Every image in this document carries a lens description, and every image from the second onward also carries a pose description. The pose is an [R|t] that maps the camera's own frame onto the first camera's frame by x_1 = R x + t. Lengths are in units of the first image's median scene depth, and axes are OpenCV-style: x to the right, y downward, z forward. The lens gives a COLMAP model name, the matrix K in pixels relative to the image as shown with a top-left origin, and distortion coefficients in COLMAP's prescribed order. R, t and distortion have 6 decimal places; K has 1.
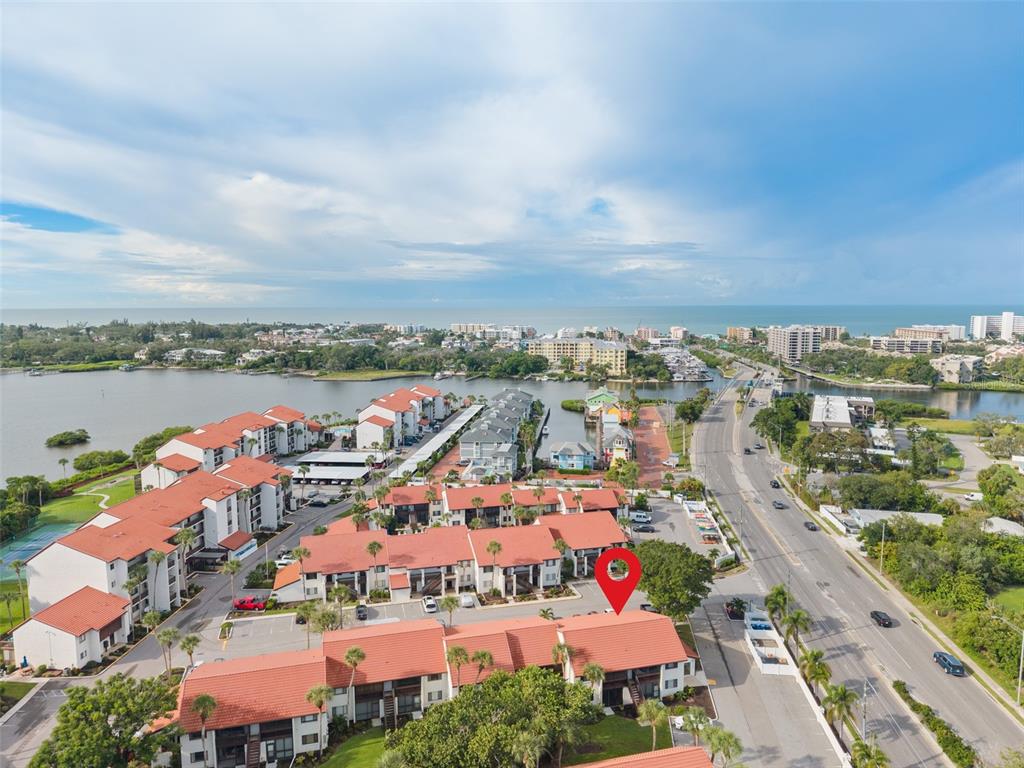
lens RADIAL K [[698.5, 0, 512.0], [0, 698.5, 384.0], [0, 0, 1]] dist [0.000585, -0.000781]
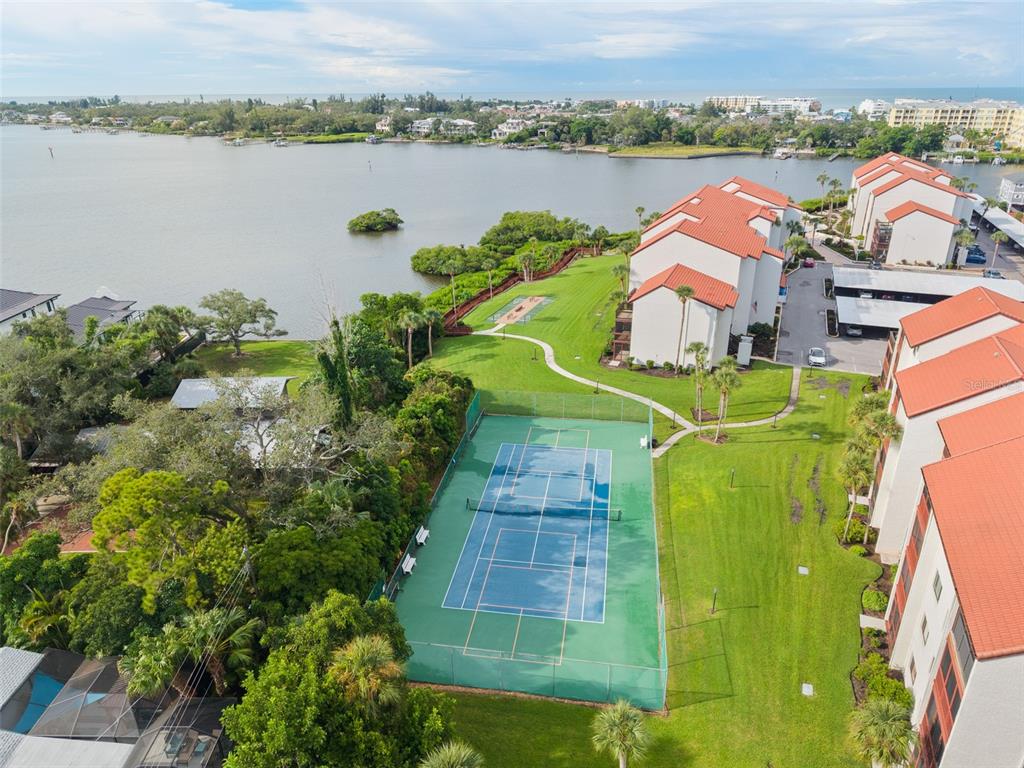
lens RADIAL K [[698.5, 0, 512.0], [0, 698.5, 384.0], [0, 0, 1]] dist [0.000585, -0.000781]
pose [[0.966833, 0.094876, -0.237134, -0.148623], [-0.023980, 0.958065, 0.285545, 0.014175], [0.254282, -0.270387, 0.928564, 0.160862]]
